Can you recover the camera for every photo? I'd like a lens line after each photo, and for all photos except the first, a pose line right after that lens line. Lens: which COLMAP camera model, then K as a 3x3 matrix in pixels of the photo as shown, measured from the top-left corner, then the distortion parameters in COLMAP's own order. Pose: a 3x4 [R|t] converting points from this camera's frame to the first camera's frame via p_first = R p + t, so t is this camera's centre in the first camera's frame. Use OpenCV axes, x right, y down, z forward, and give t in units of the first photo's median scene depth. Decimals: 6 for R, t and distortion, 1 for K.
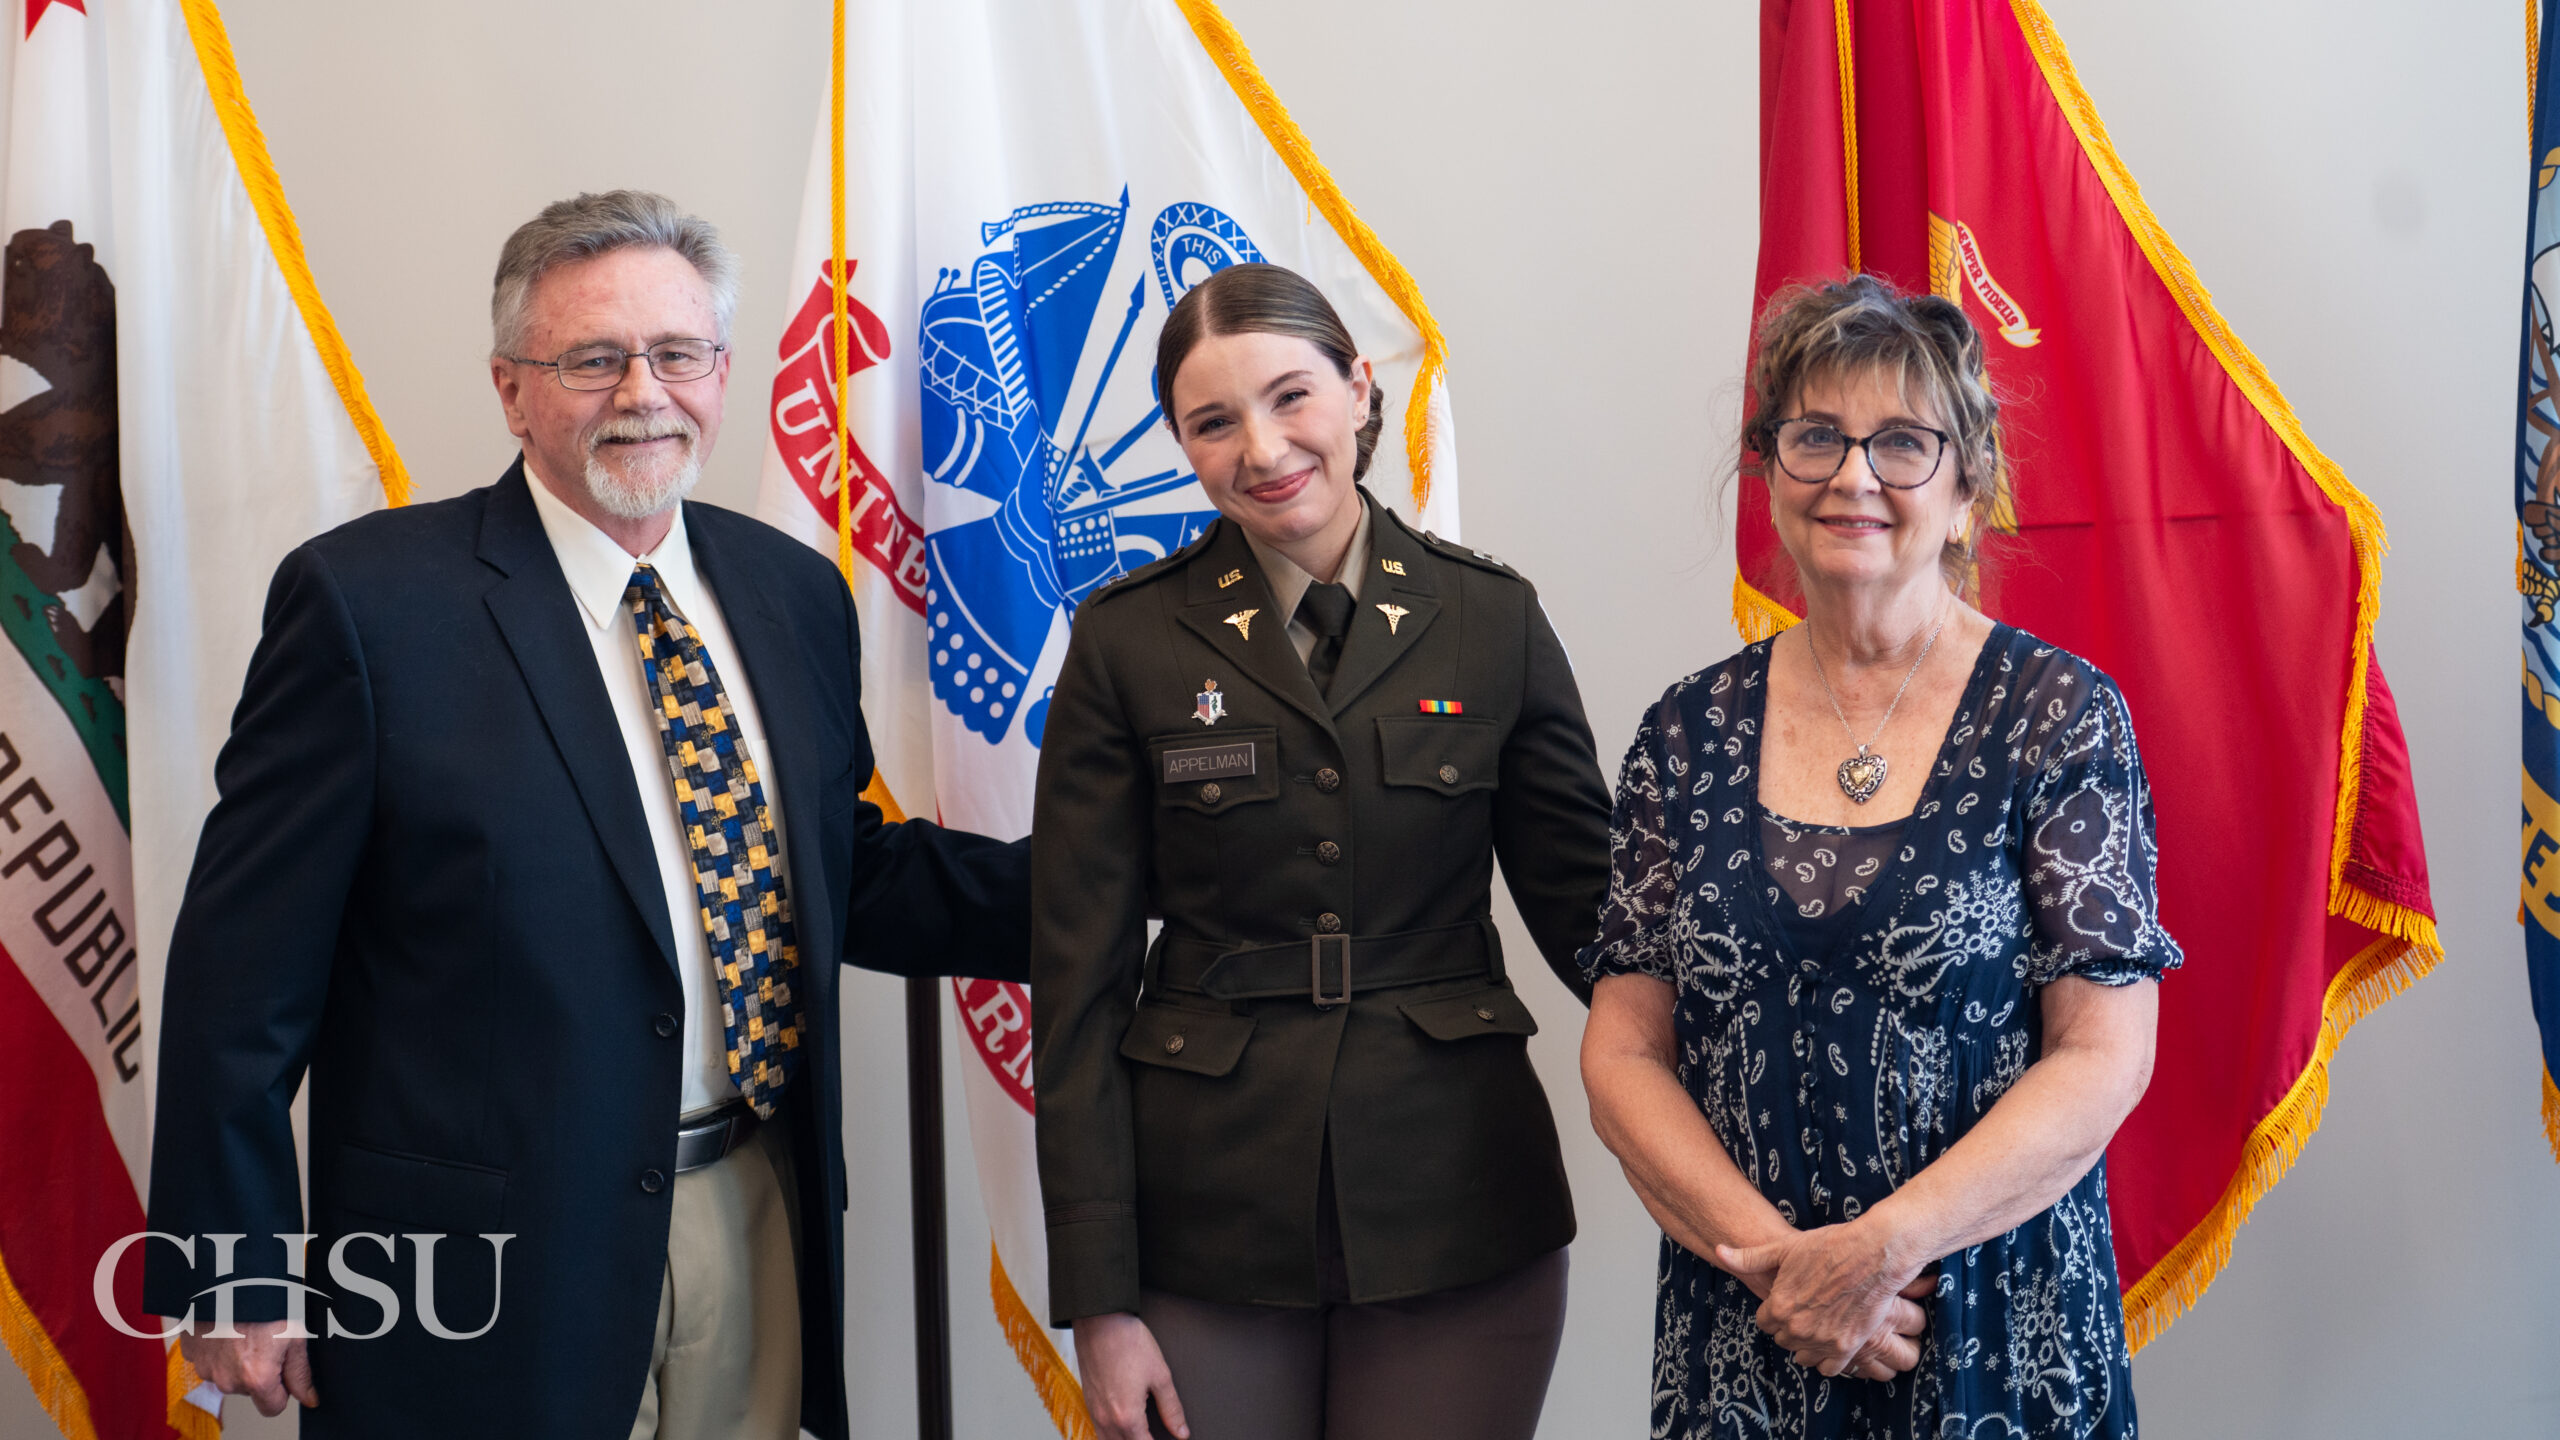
lens RADIAL K [[5189.5, 0, 1271.0], [0, 5189.5, 624.8], [0, 0, 1]] dist [-0.080777, 0.120139]
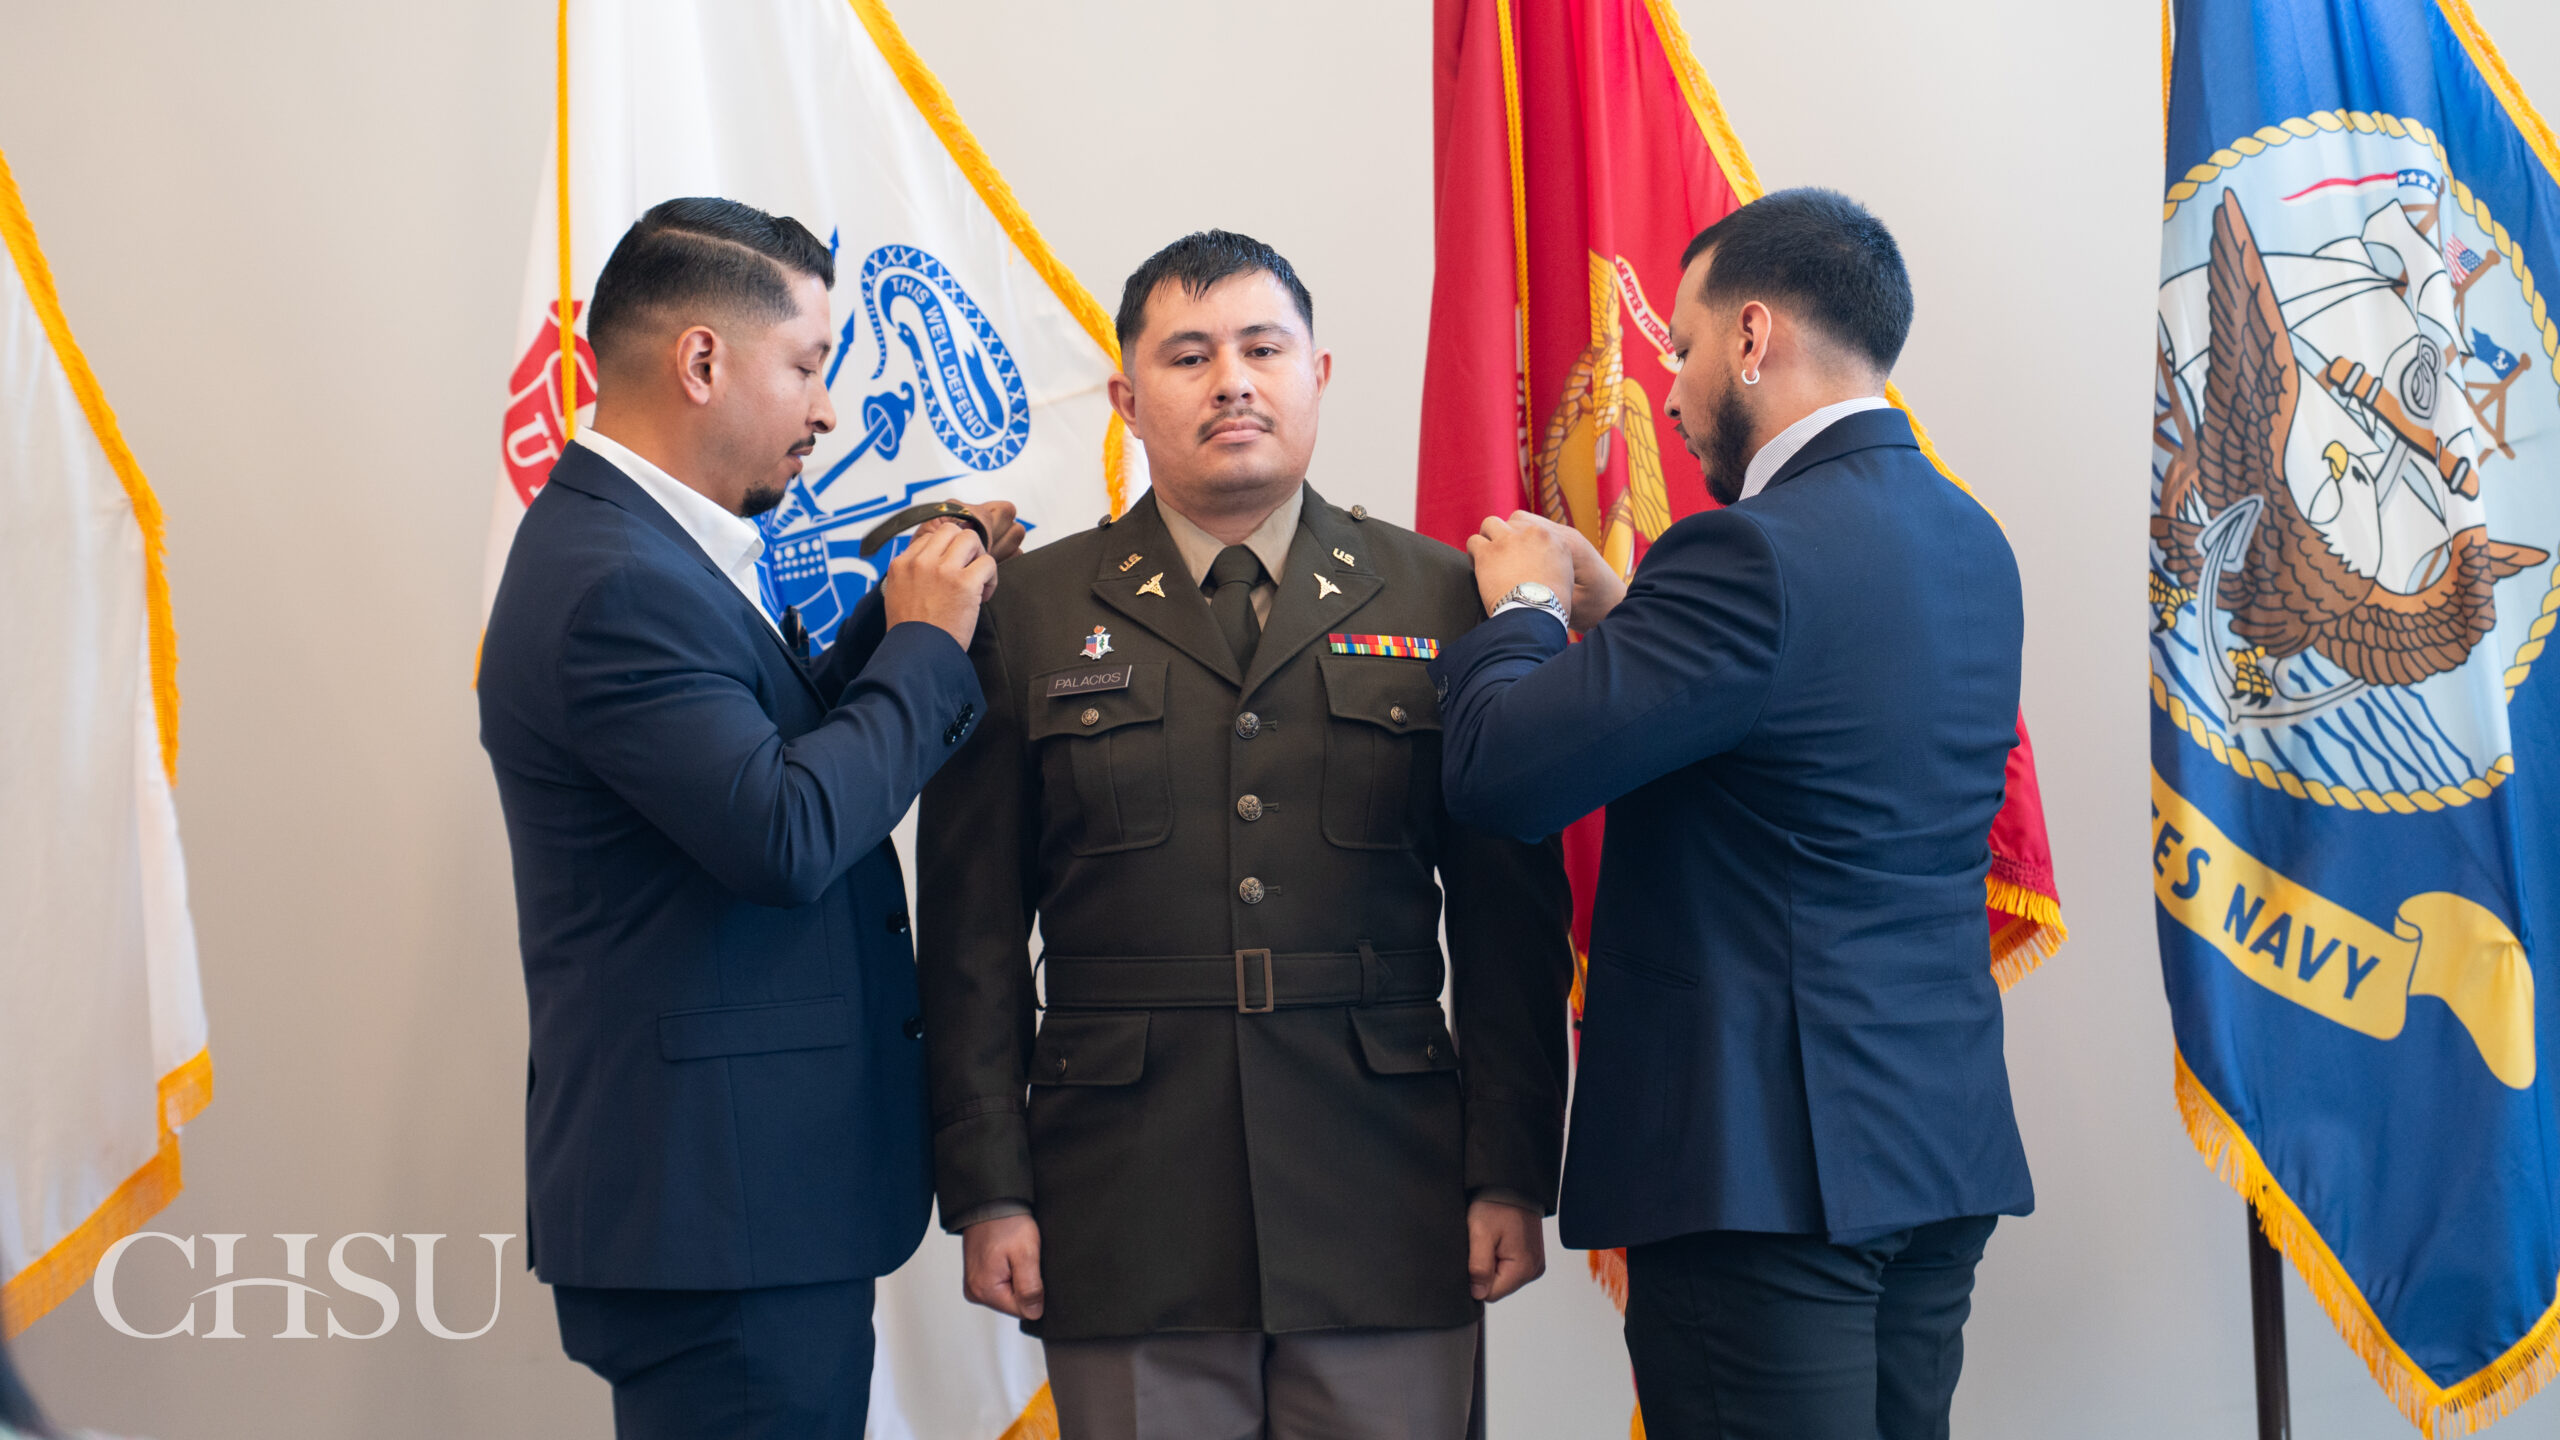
lens RADIAL K [[10495.2, 0, 1280.0], [0, 10495.2, 720.0], [0, 0, 1]] dist [-0.014991, -7.101341]
pose [[0.998220, -0.009463, 0.058886, -0.064984], [0.009565, 0.999953, -0.001457, 0.019881], [-0.058870, 0.002018, 0.998264, -1.150351]]
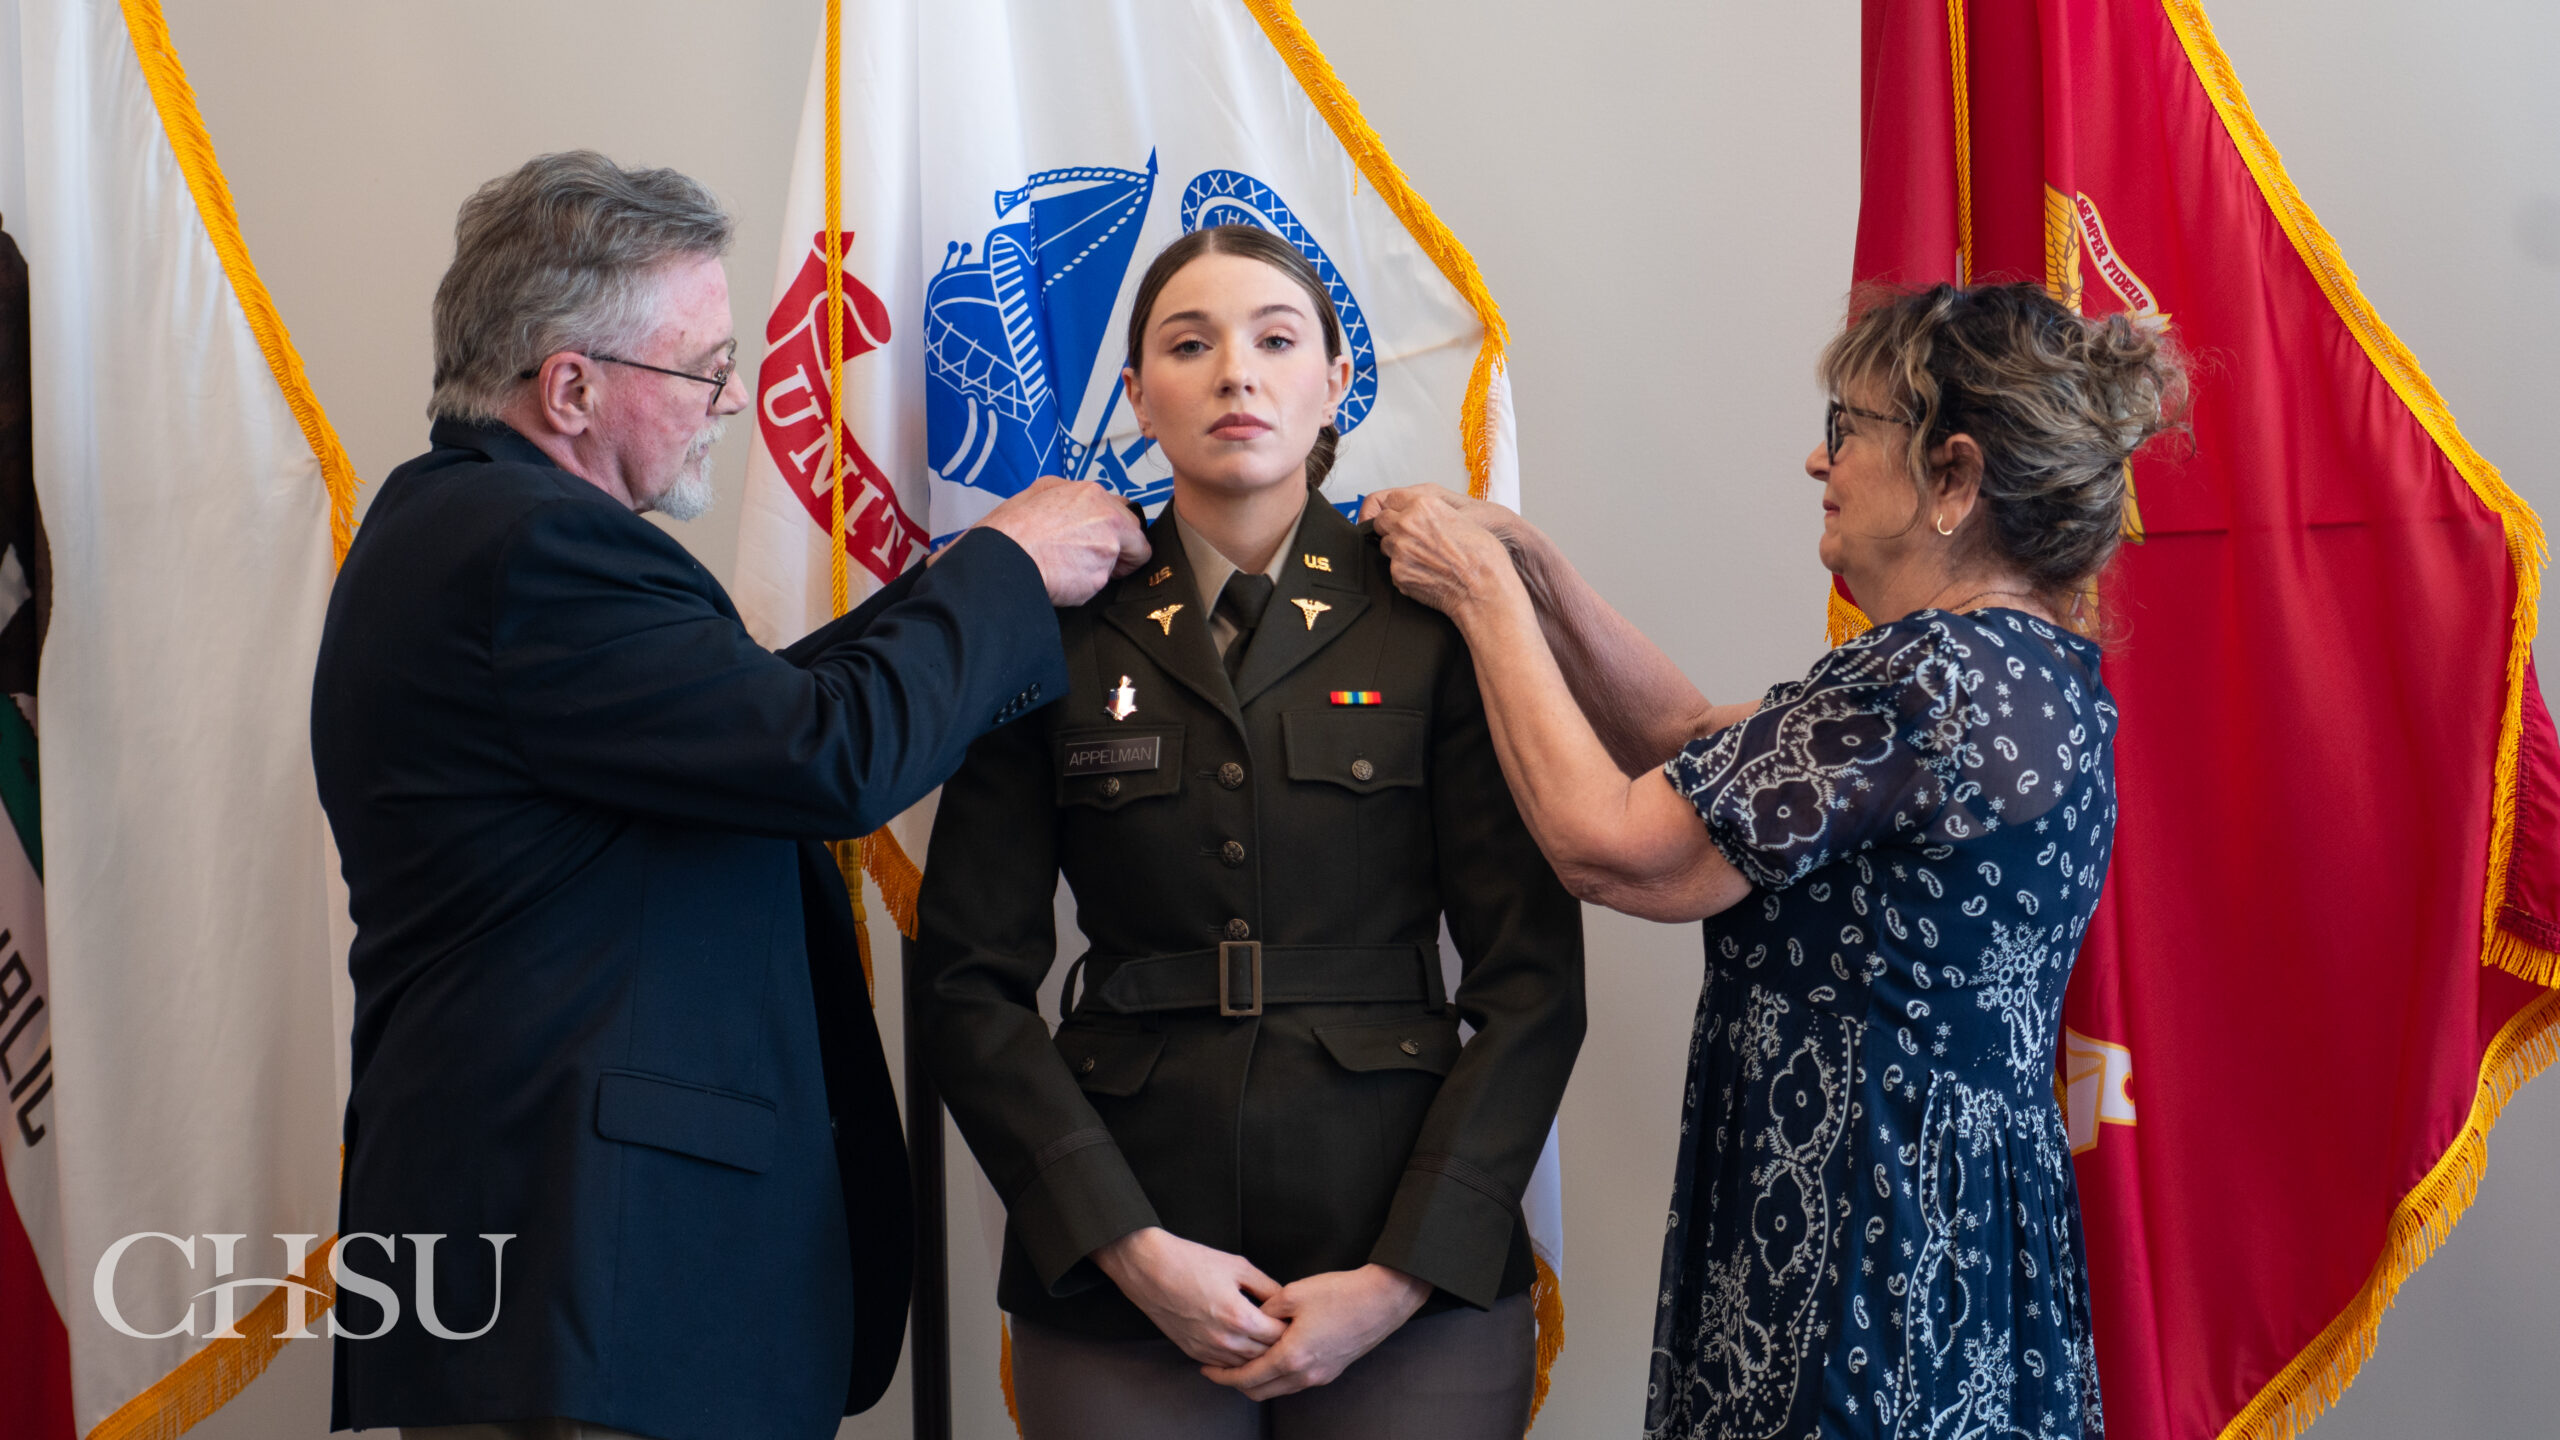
lens RADIAL K [[7296.5, 0, 1355.3], [0, 7296.5, 629.3], [0, 0, 1]] dist [-0.041452, -0.427269]
pose [[0.999952, 0.003854, -0.009004, 0.018749], [-0.003897, 0.999981, -0.004730, 0.004088], [0.008985, 0.004765, 0.999948, -0.263414]]
